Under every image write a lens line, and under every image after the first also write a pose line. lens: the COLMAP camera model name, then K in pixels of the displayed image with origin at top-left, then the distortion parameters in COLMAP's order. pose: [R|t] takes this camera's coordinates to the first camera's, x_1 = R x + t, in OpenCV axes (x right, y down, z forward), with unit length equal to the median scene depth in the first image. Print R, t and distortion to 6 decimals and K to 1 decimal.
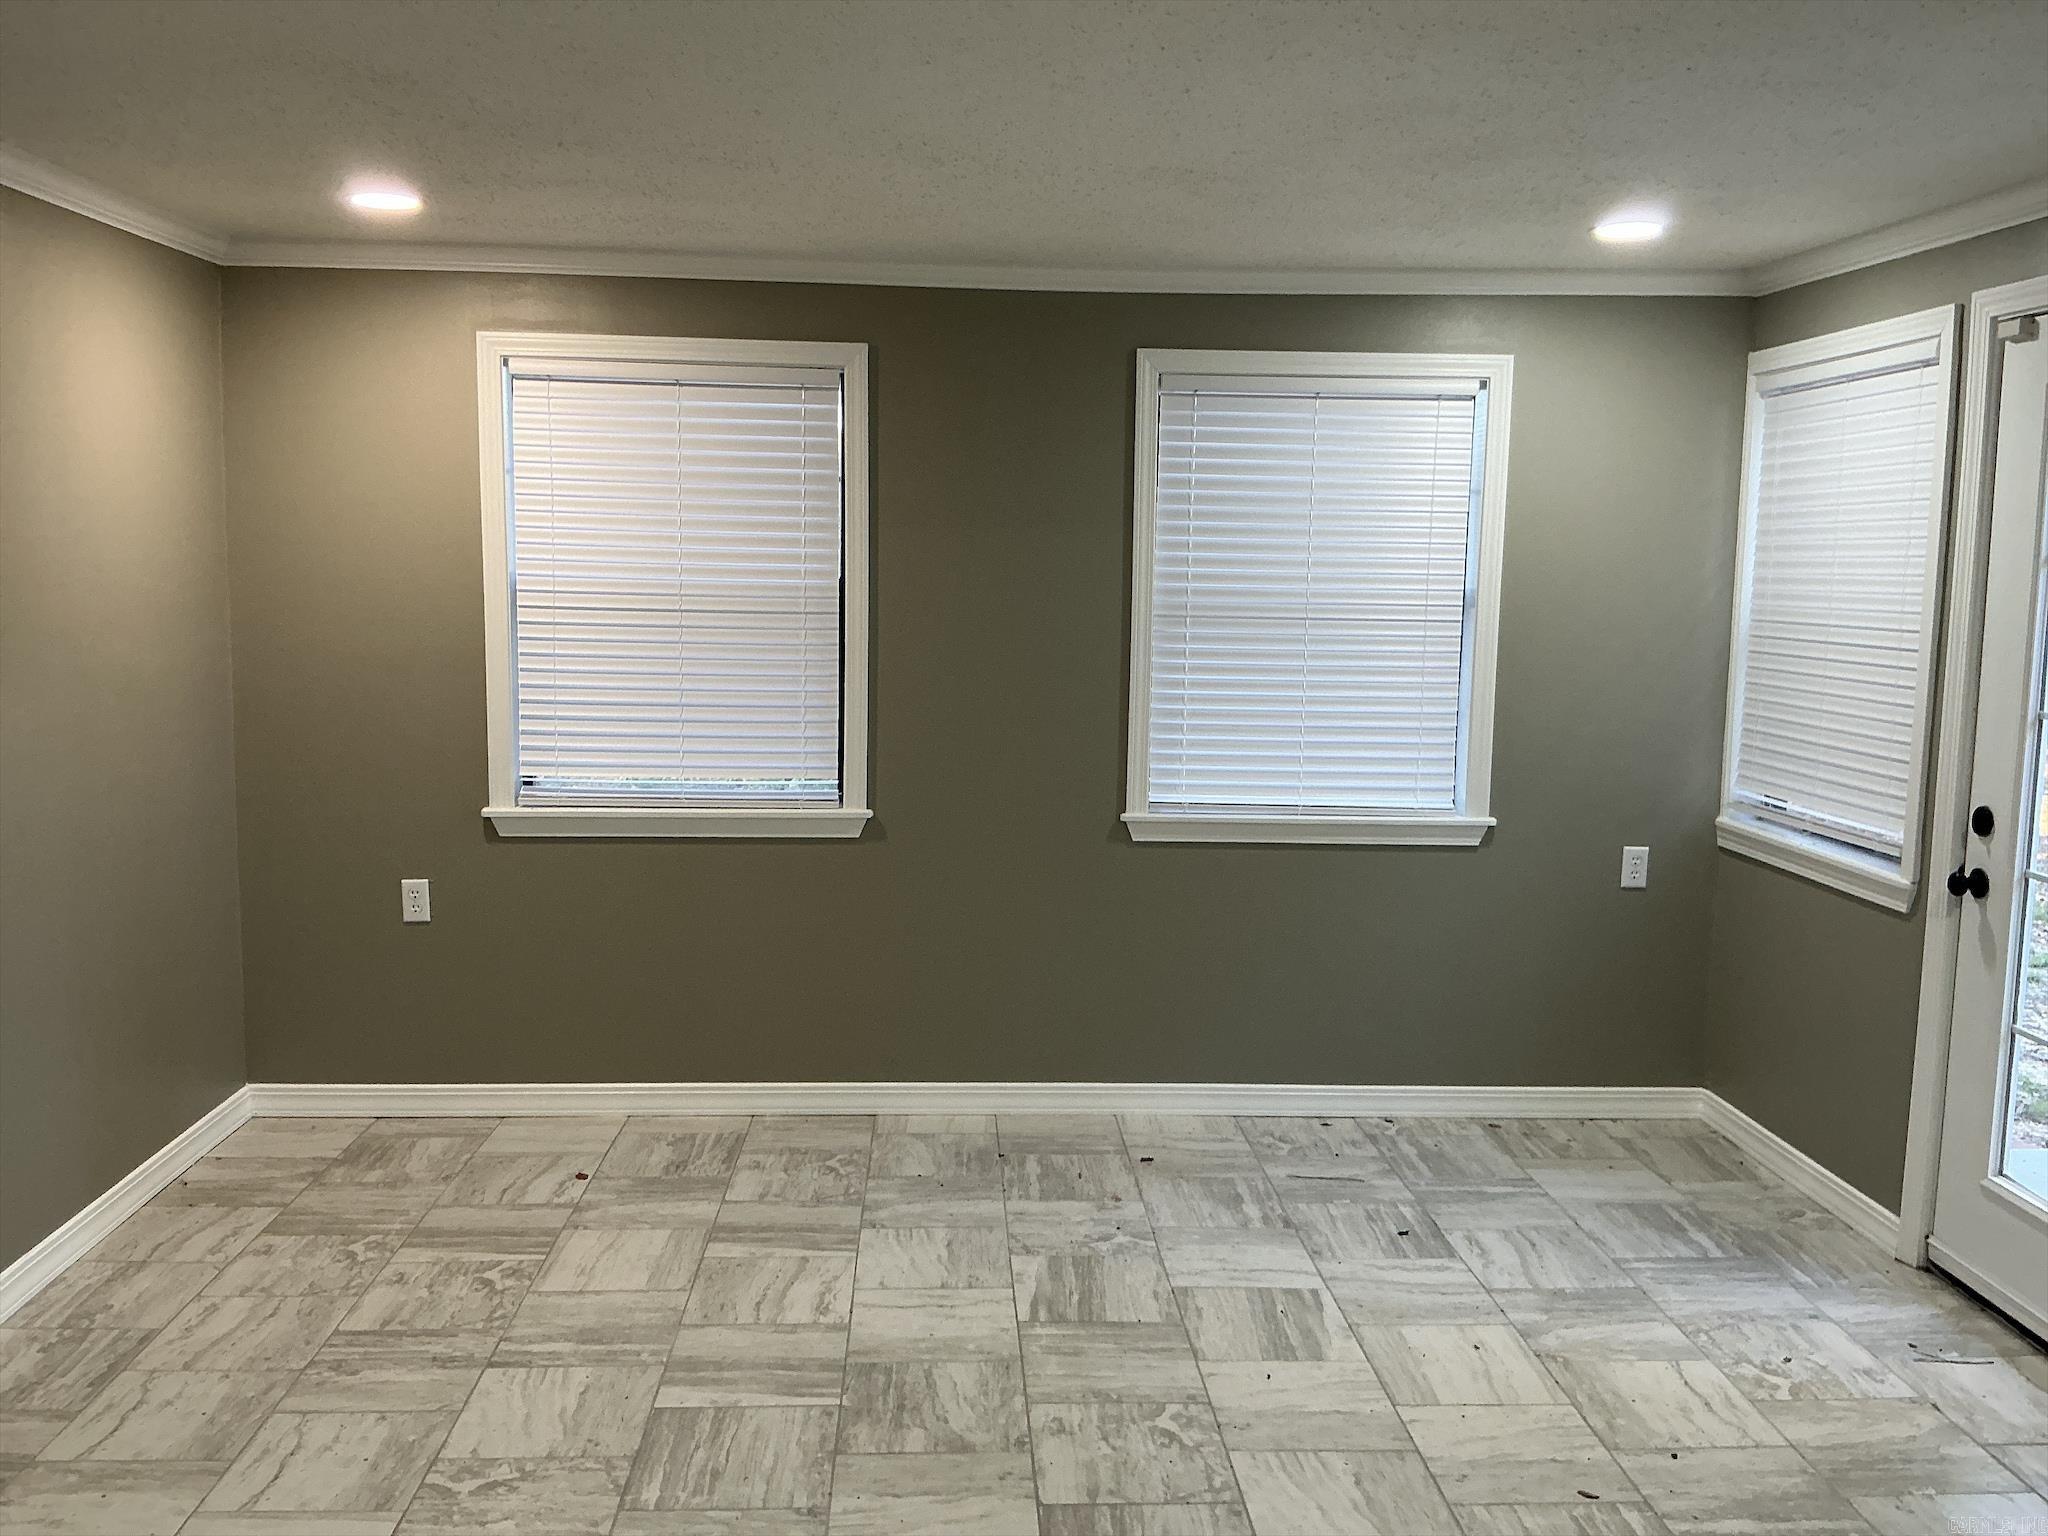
lens RADIAL K [[1698.1, 0, 1023.7], [0, 1698.1, 764.3], [0, 0, 1]] dist [0.127428, -0.260625]
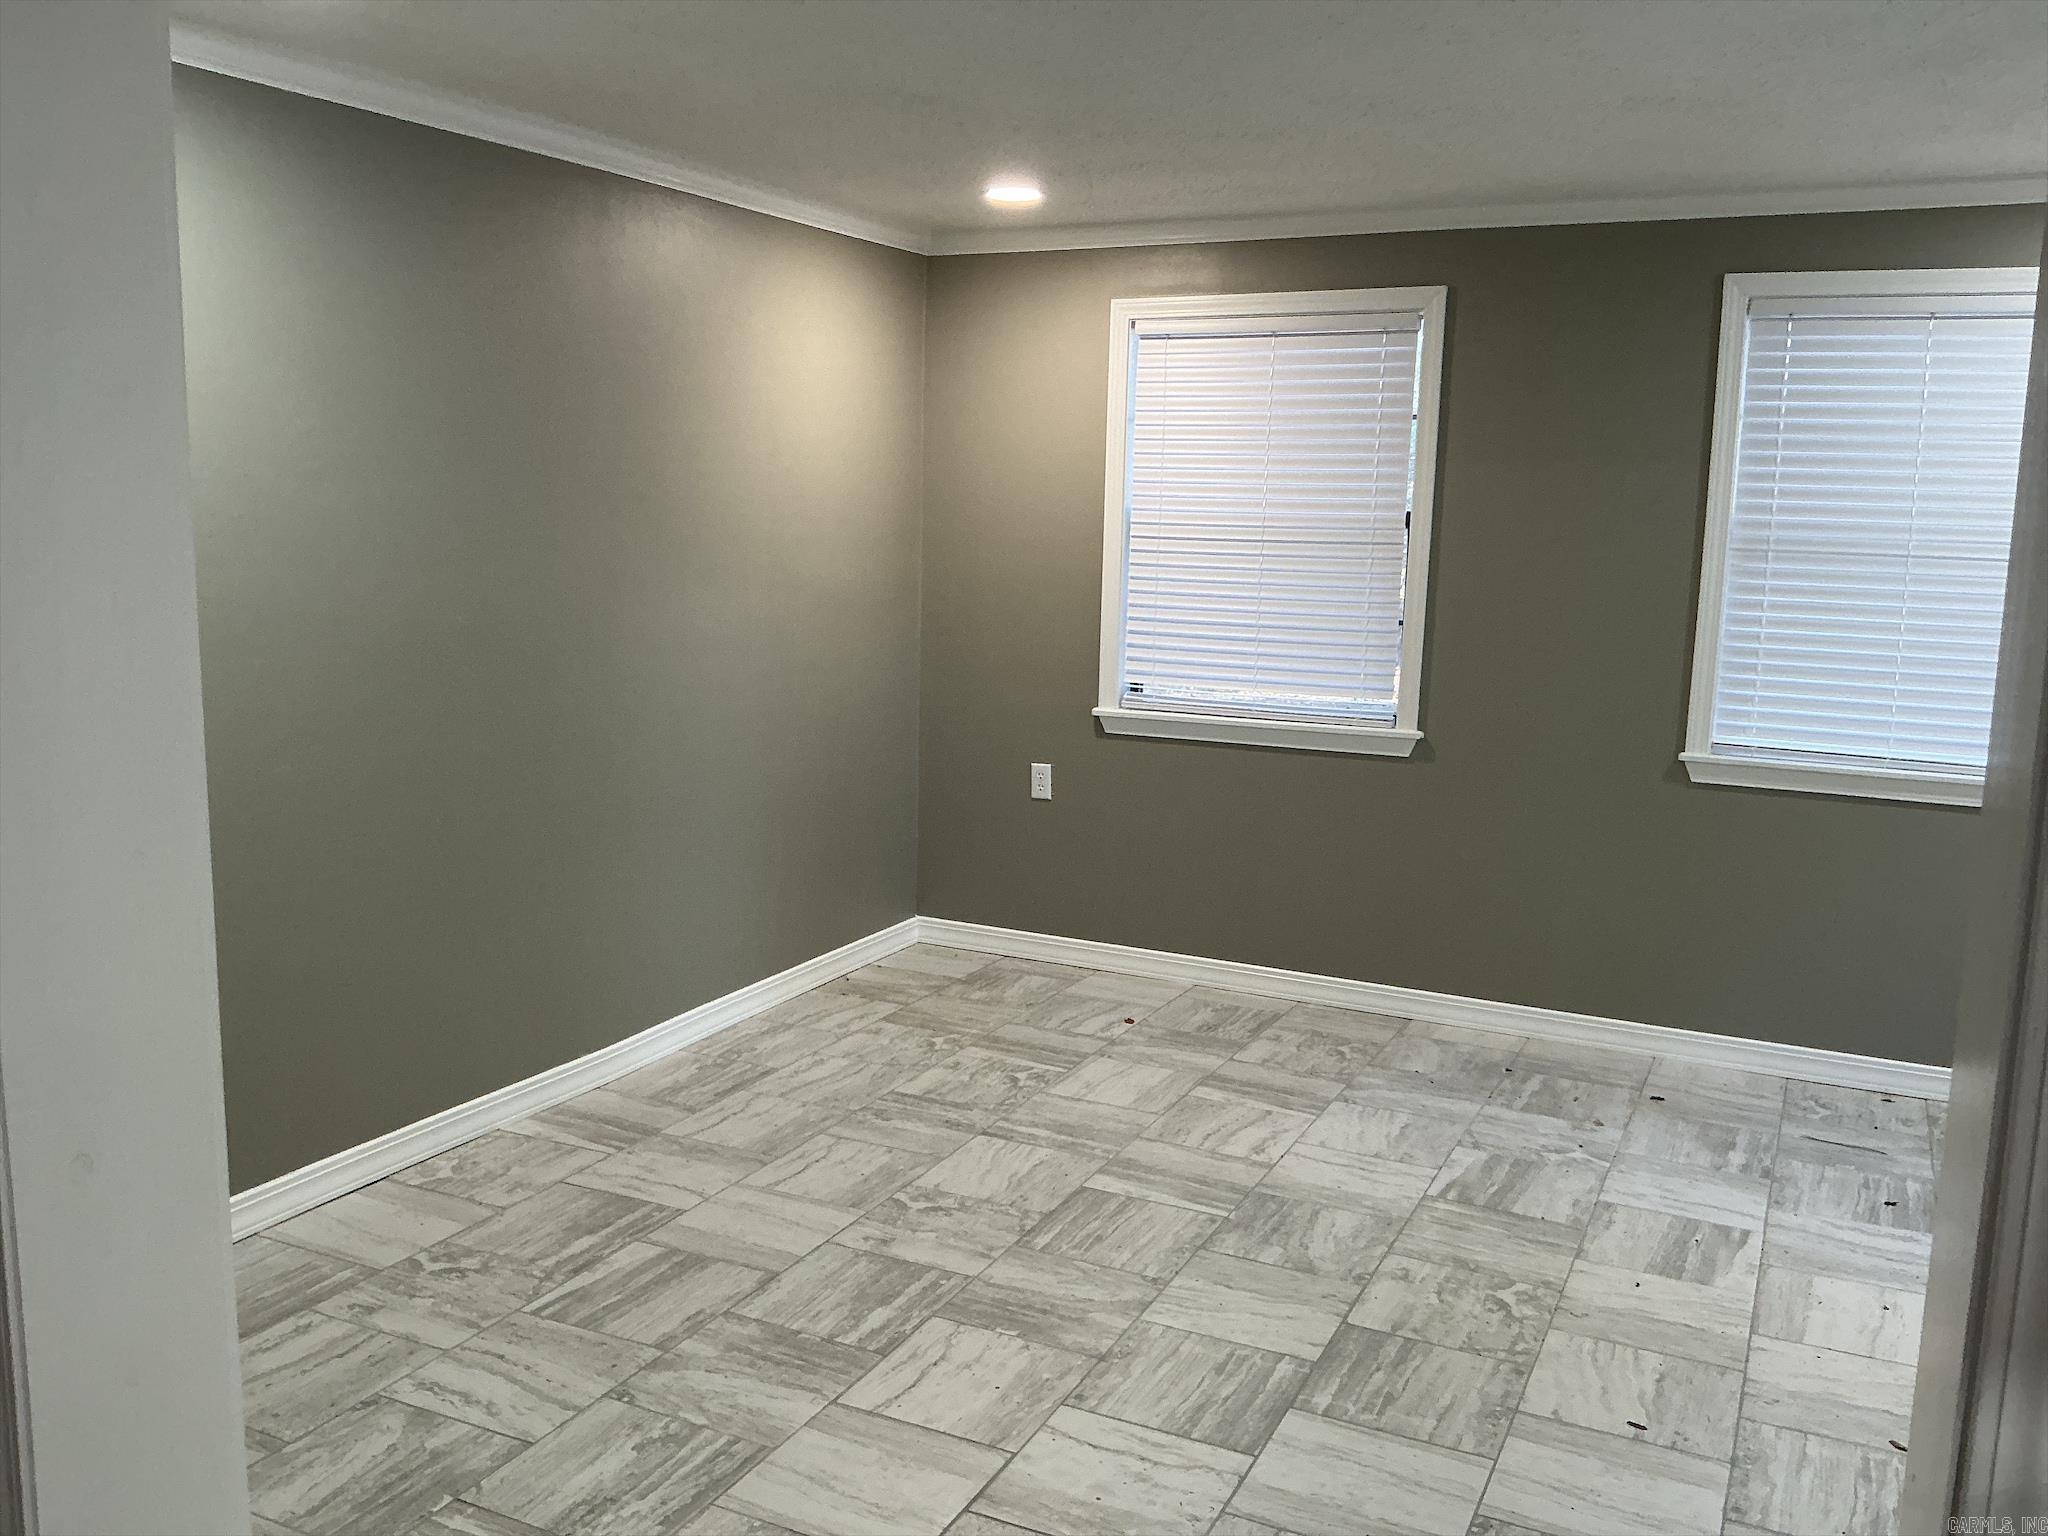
lens RADIAL K [[1698.1, 0, 1019.3], [0, 1698.1, 768.2], [0, 0, 1]] dist [0.127428, -0.260625]
pose [[0.875396, 0.076817, -0.477263, 0.219536], [-0.063806, 0.997016, 0.043440, 0.021286], [0.479176, -0.007575, 0.877686, -0.057815]]
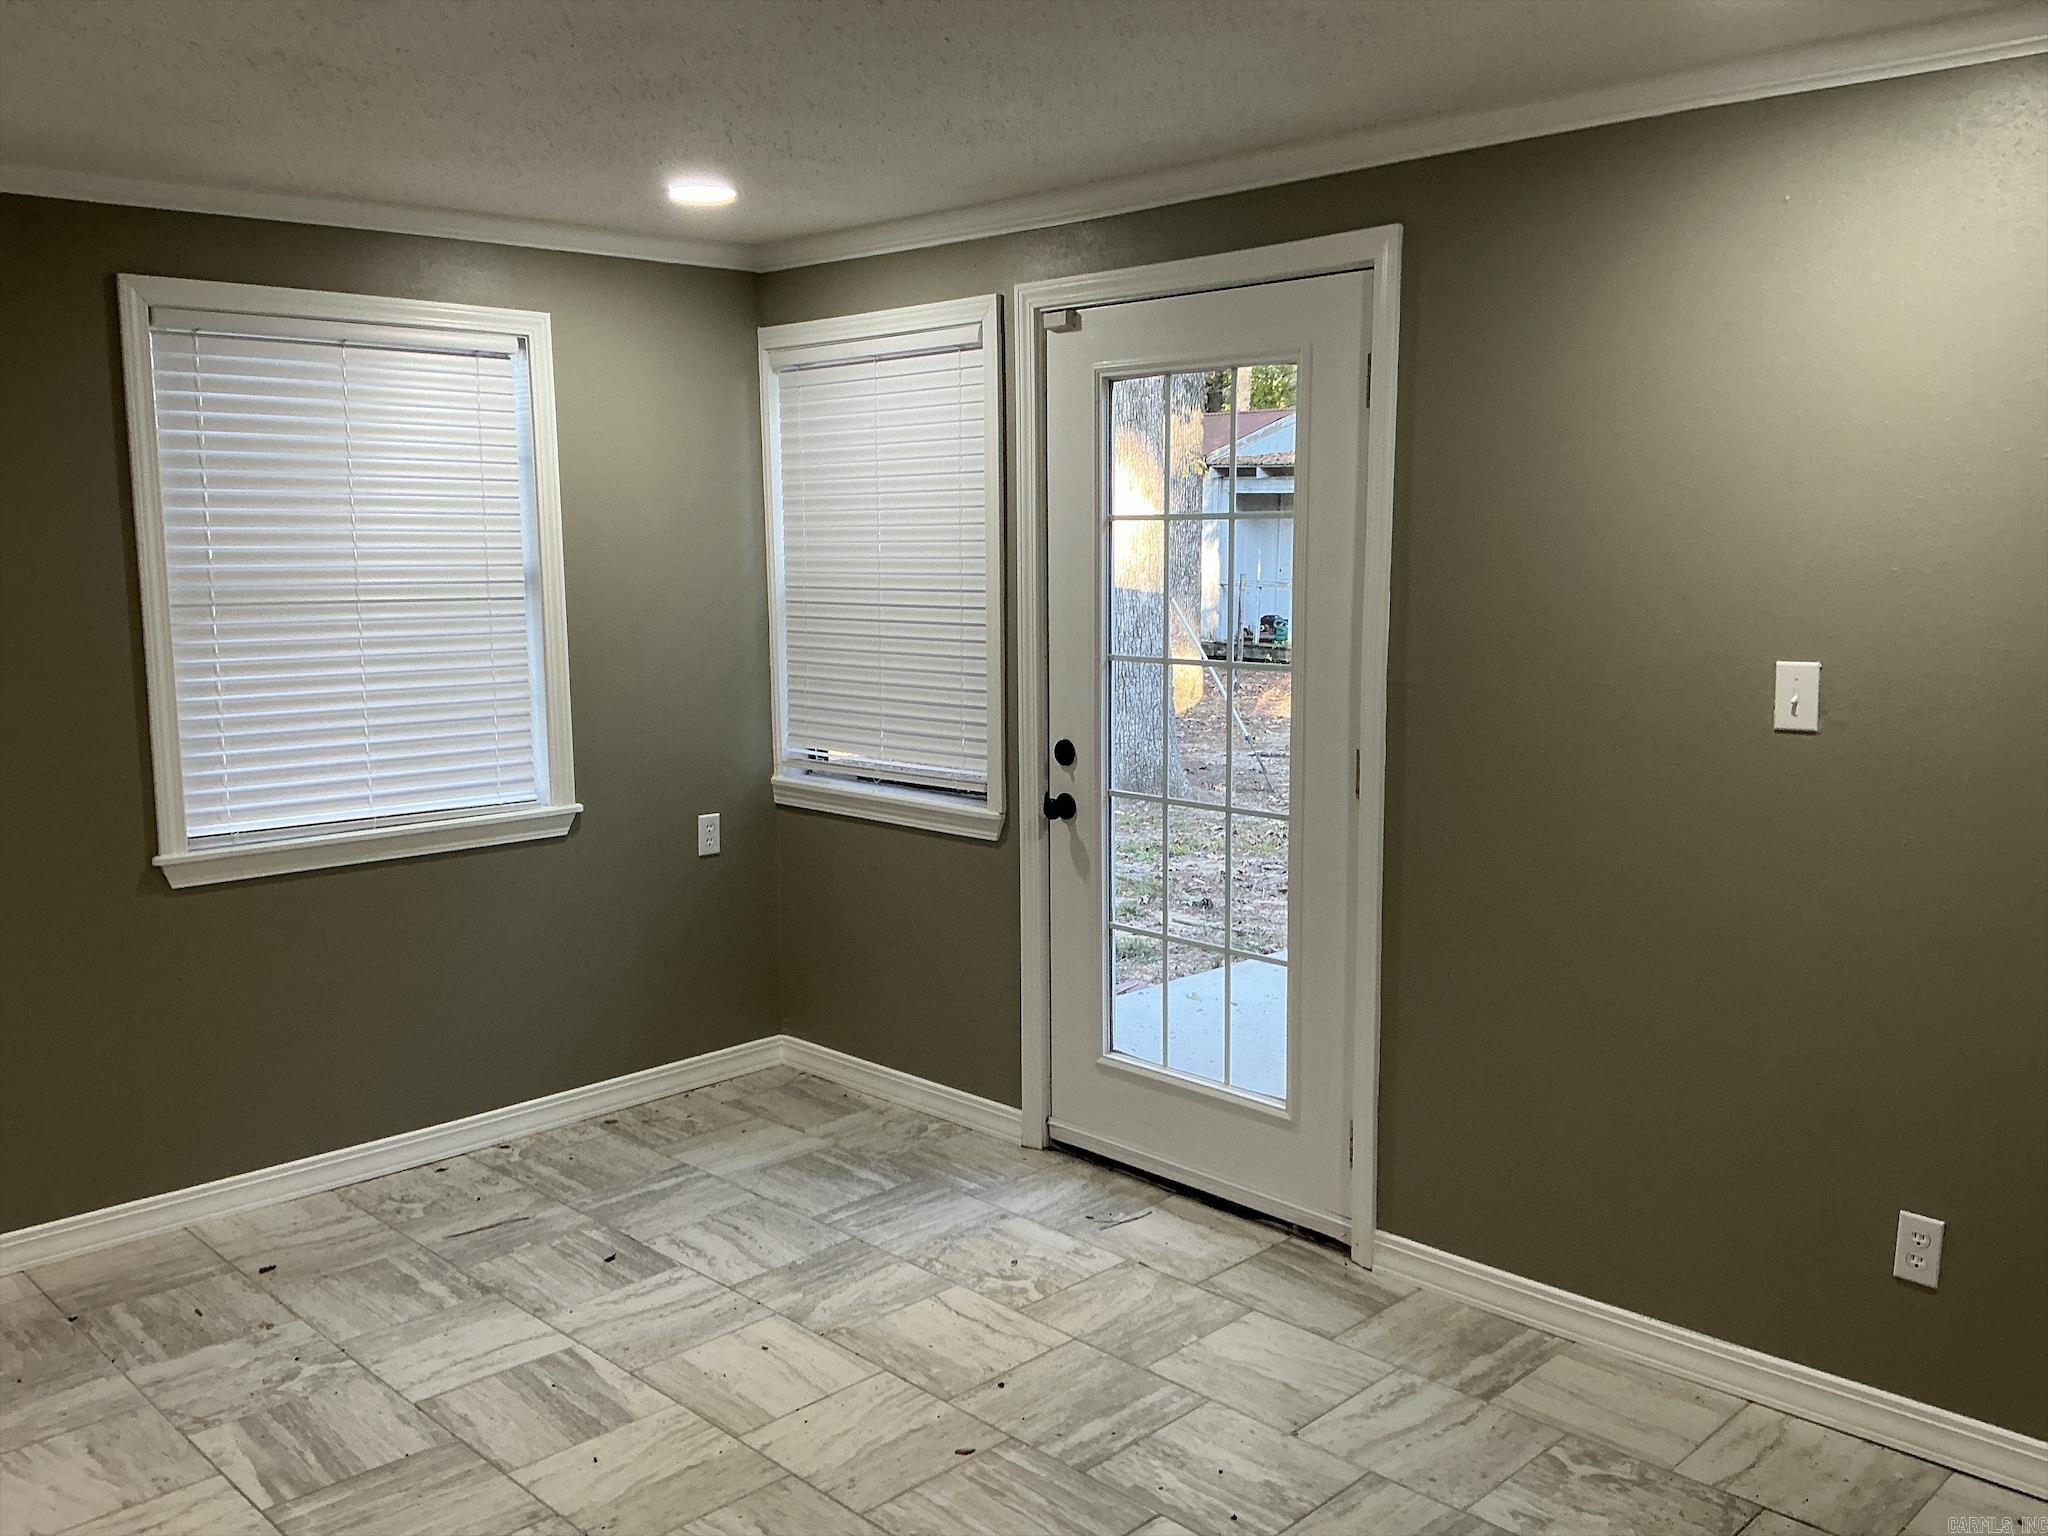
lens RADIAL K [[1698.1, 0, 1018.3], [0, 1698.1, 763.6], [0, 0, 1]] dist [0.127428, -0.260625]
pose [[0.747187, -0.109762, 0.655487, -0.182037], [0.097639, 0.993696, 0.055097, -0.021453], [-0.657403, 0.022833, 0.753194, 0.138176]]
